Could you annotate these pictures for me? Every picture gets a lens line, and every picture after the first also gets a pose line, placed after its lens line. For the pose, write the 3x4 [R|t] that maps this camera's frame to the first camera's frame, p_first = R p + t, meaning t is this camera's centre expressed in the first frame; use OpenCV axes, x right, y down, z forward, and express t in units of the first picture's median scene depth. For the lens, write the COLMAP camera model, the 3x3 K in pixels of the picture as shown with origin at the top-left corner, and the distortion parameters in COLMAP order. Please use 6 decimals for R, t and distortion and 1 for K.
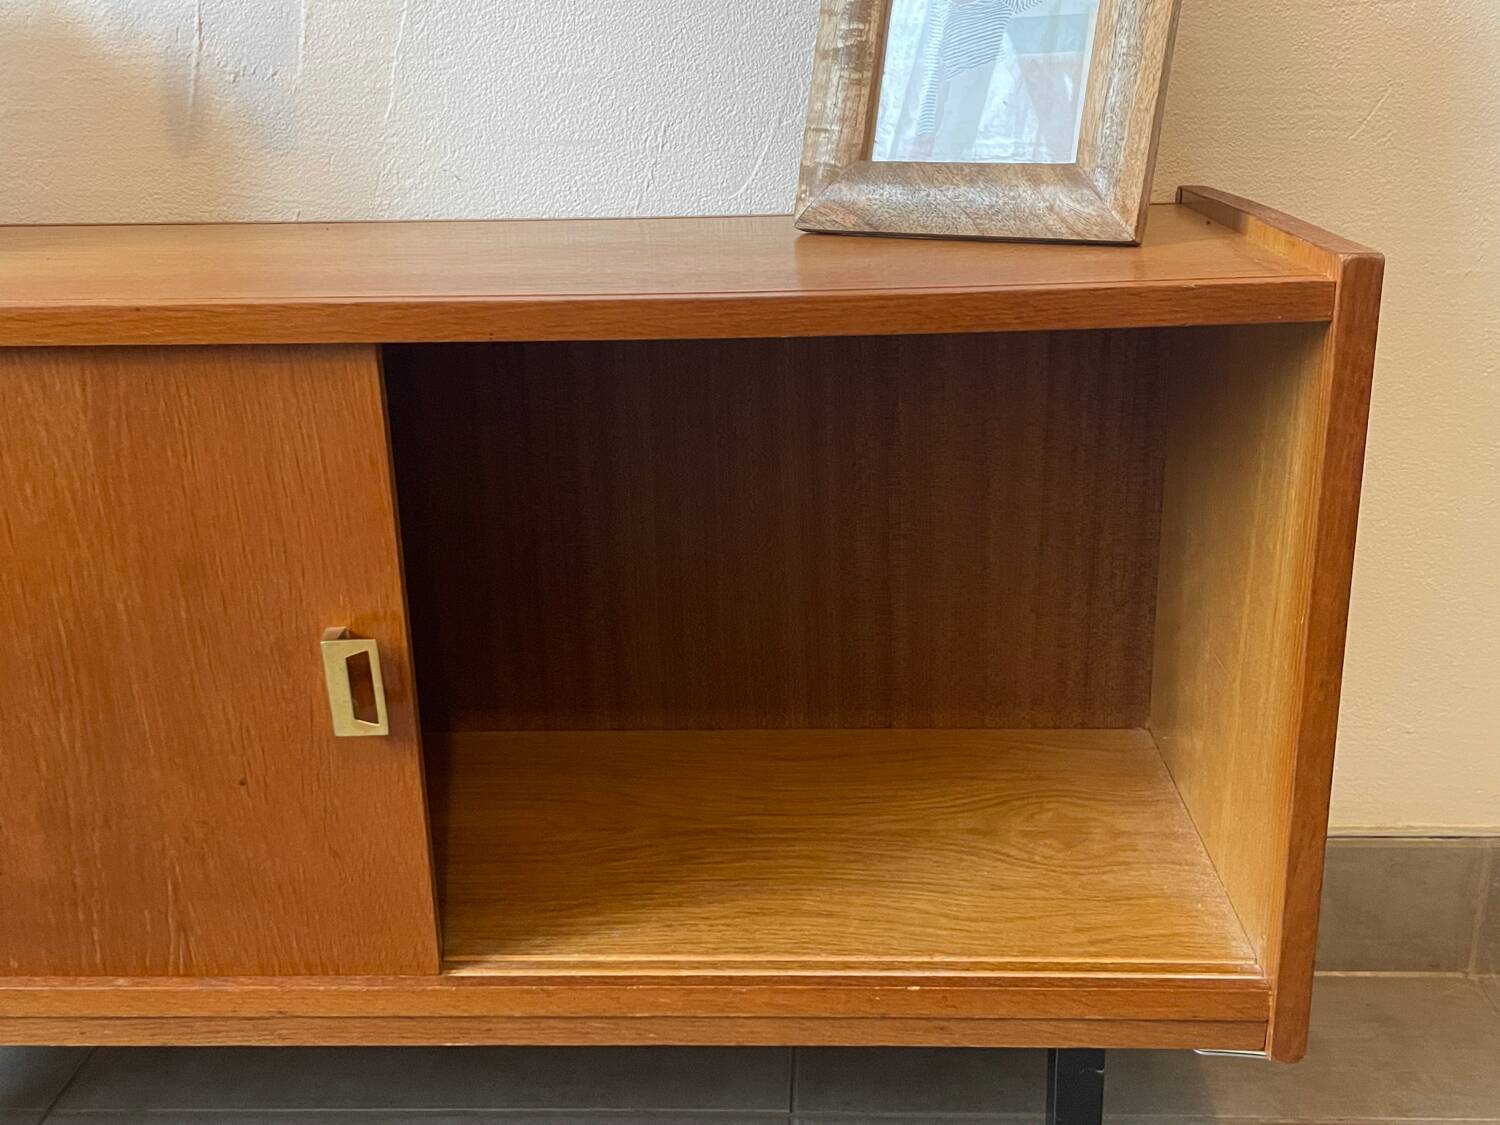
lens RADIAL K [[1518.1, 0, 768.8], [0, 1518.1, 570.9], [0, 0, 1]] dist [0.054504, 0.000000]
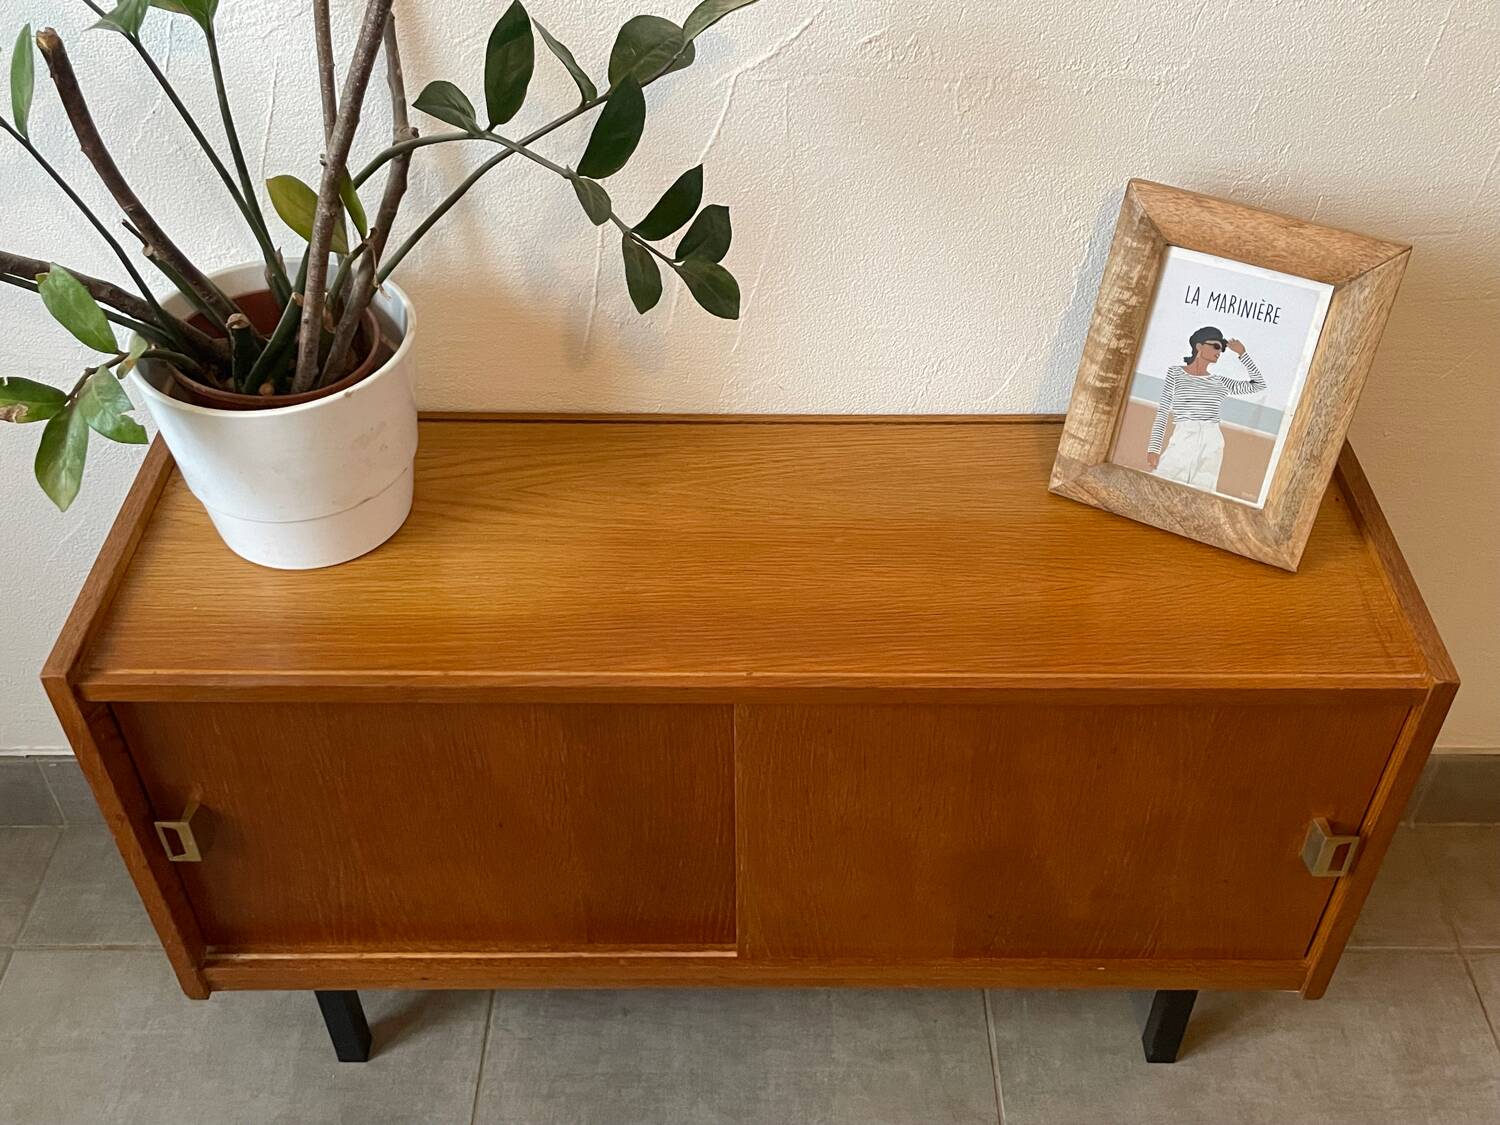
lens RADIAL K [[1518.1, 0, 762.8], [0, 1518.1, 547.0], [0, 0, 1]] dist [0.054504, 0.000000]
pose [[0.998919, -0.004764, 0.046232, -0.325739], [-0.013529, 0.921846, 0.387320, -0.745241], [-0.044464, -0.387527, 0.920785, -0.329587]]
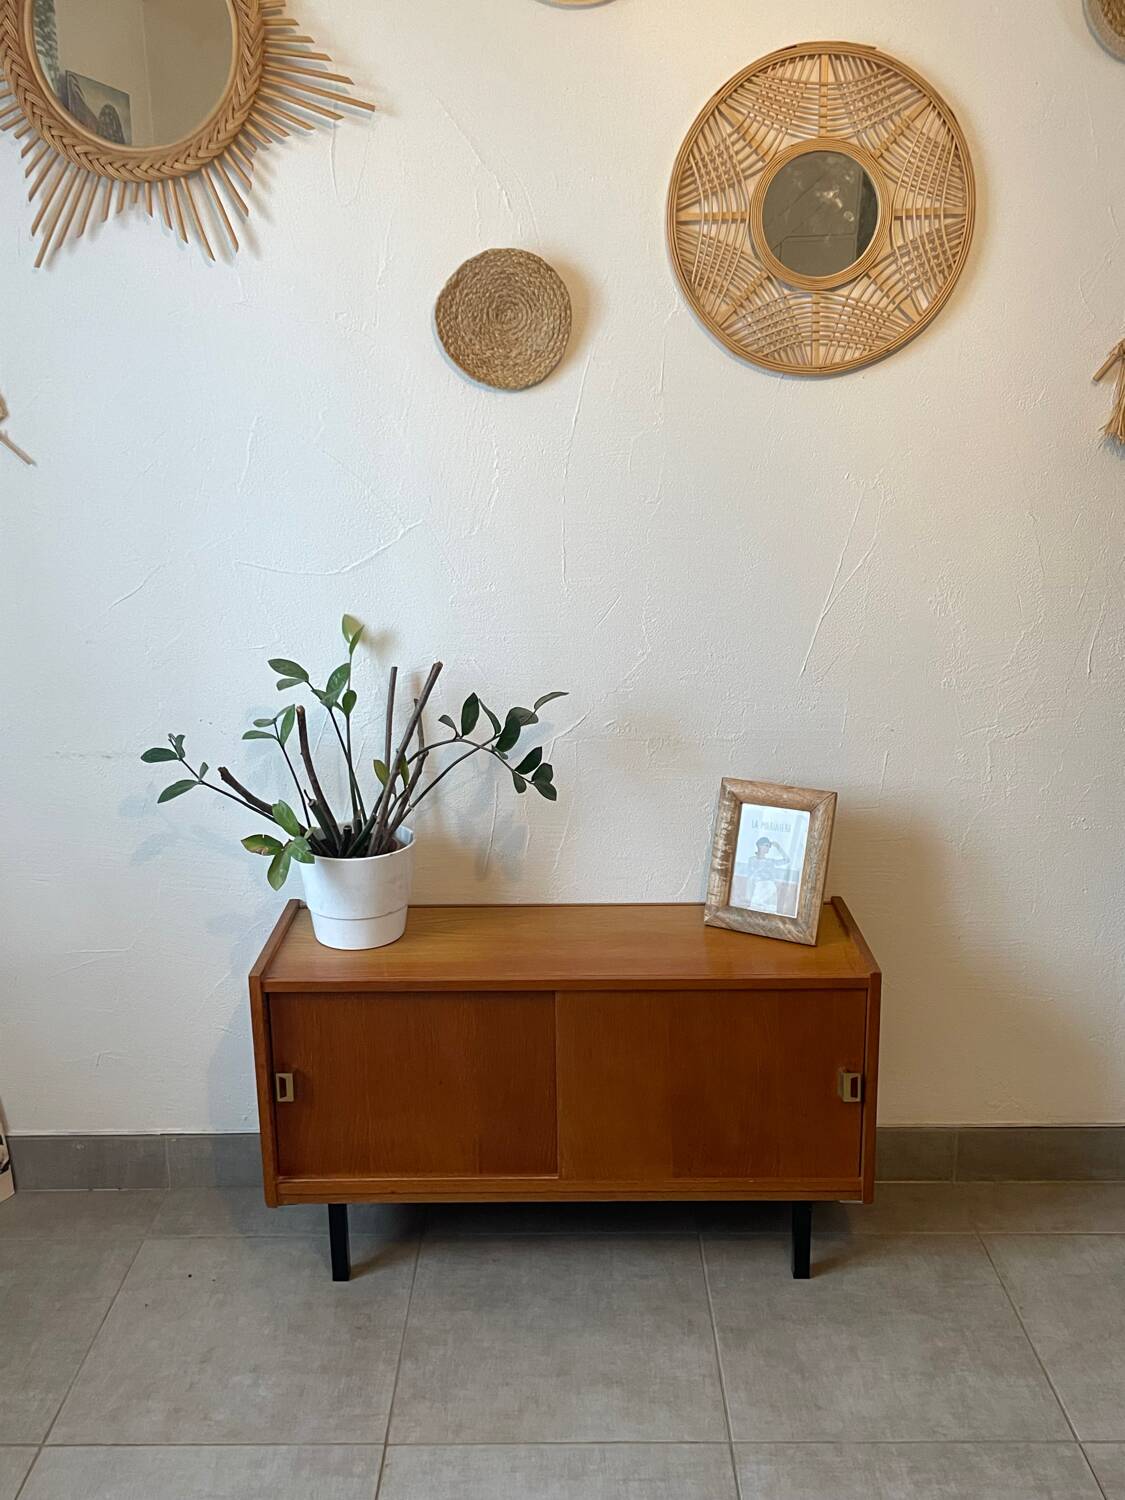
lens RADIAL K [[1383.0, 0, 552.1], [0, 1383.0, 739.2], [0, 0, 1]] dist [0.049763, 0.000000]
pose [[0.999637, 0.002616, 0.026811, -0.367987], [-0.000456, 0.996774, -0.080252, -0.380198], [-0.026934, 0.080211, 0.996414, -1.801837]]
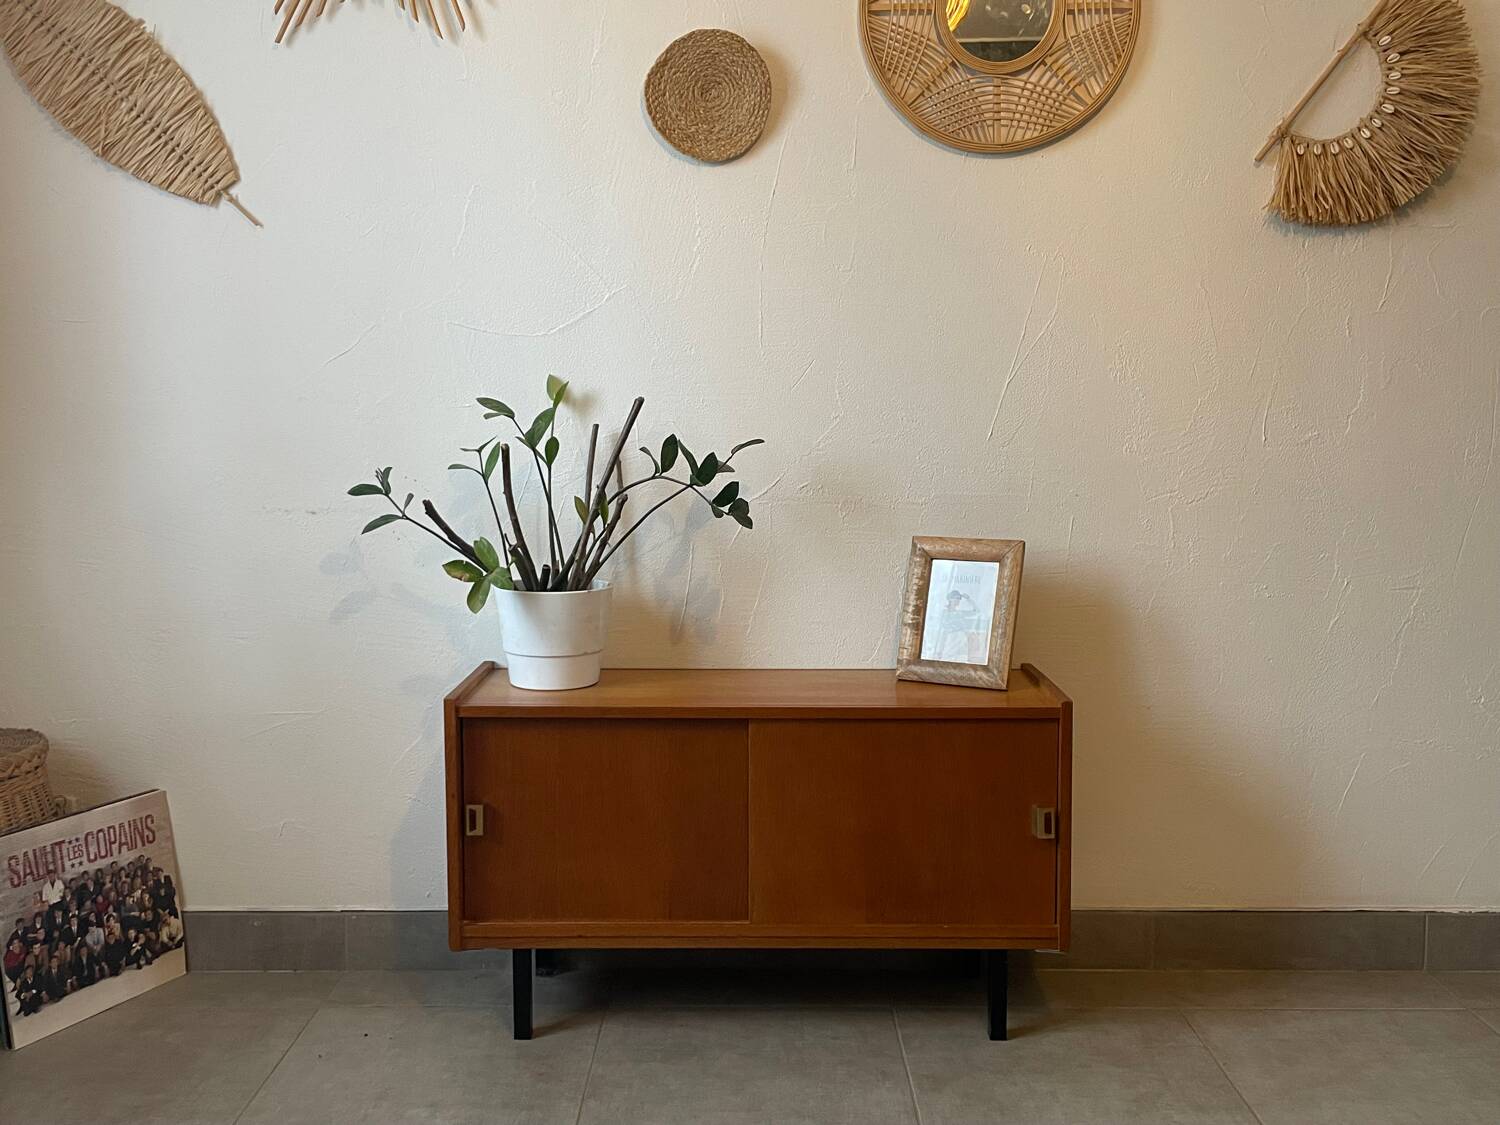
lens RADIAL K [[1383.0, 0, 746.2], [0, 1383.0, 546.7], [0, 0, 1]] dist [0.049763, 0.000000]
pose [[0.999172, 0.020248, 0.035285, -0.394913], [-0.011331, 0.971530, -0.236646, 0.180752], [-0.039072, 0.236050, 0.970955, -1.783587]]
